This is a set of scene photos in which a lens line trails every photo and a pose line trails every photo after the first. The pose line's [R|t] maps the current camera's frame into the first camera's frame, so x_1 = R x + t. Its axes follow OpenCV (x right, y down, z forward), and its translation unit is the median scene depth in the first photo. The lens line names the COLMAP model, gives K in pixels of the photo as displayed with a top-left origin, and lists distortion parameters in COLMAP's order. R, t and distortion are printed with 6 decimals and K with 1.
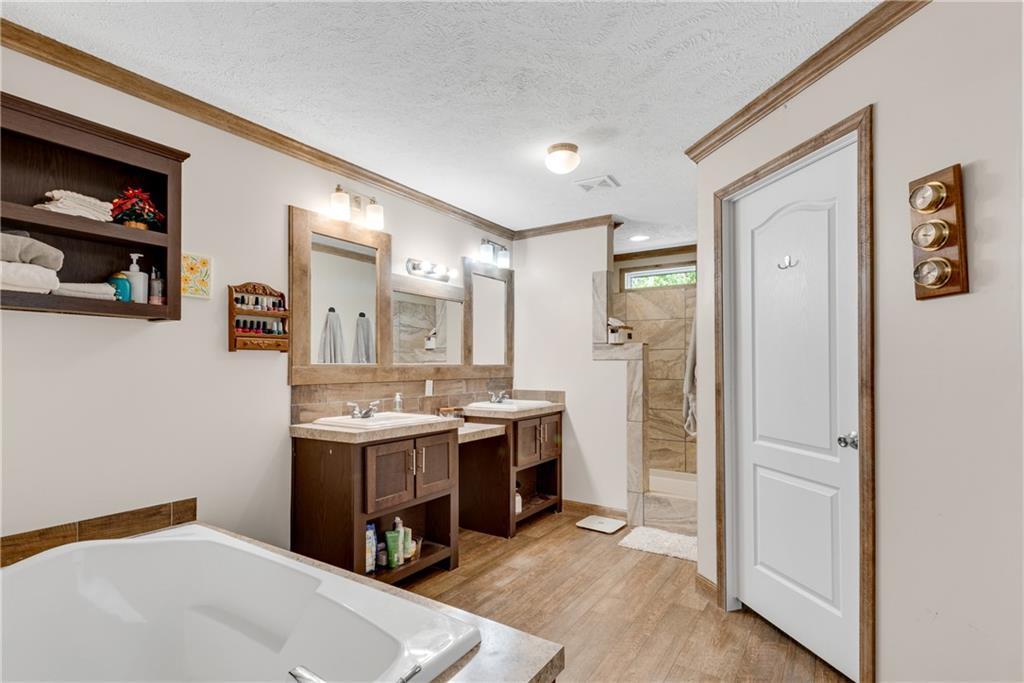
lens RADIAL K [[532.0, 0, 504.2], [0, 532.0, 365.1], [0, 0, 1]] dist [-0.000202, 0.003972]
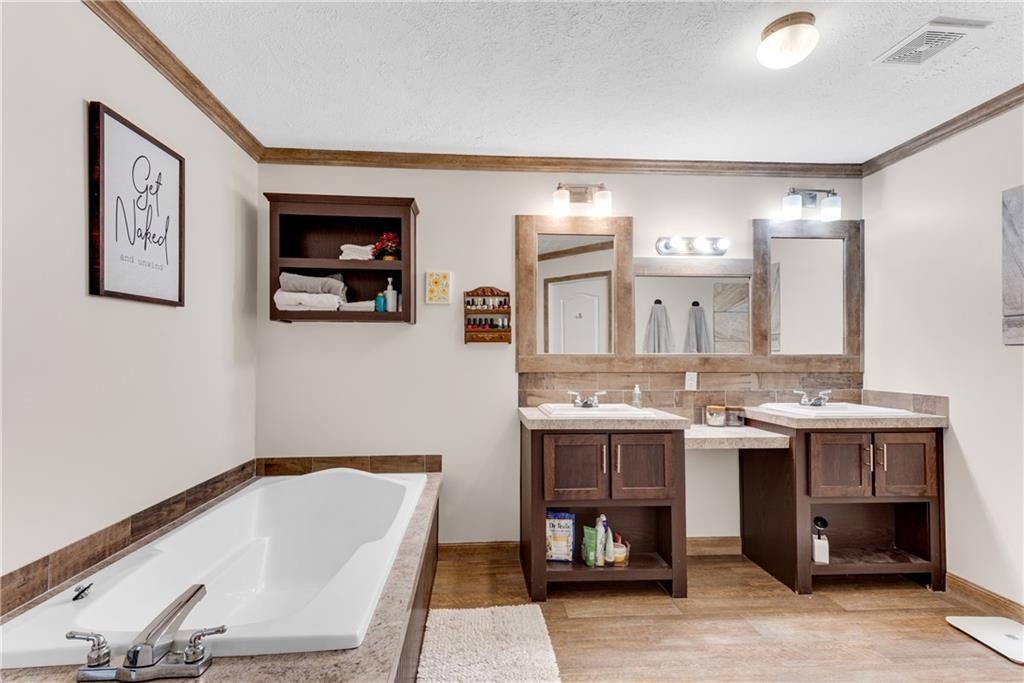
lens RADIAL K [[479.8, 0, 494.6], [0, 479.8, 356.0], [0, 0, 1]] dist [0.024221, -0.004249]
pose [[0.577478, -0.002844, -0.816401, 0.359619], [-0.000465, 0.999993, -0.003813, 0.005710], [0.816406, 0.002582, 0.577472, 0.319350]]
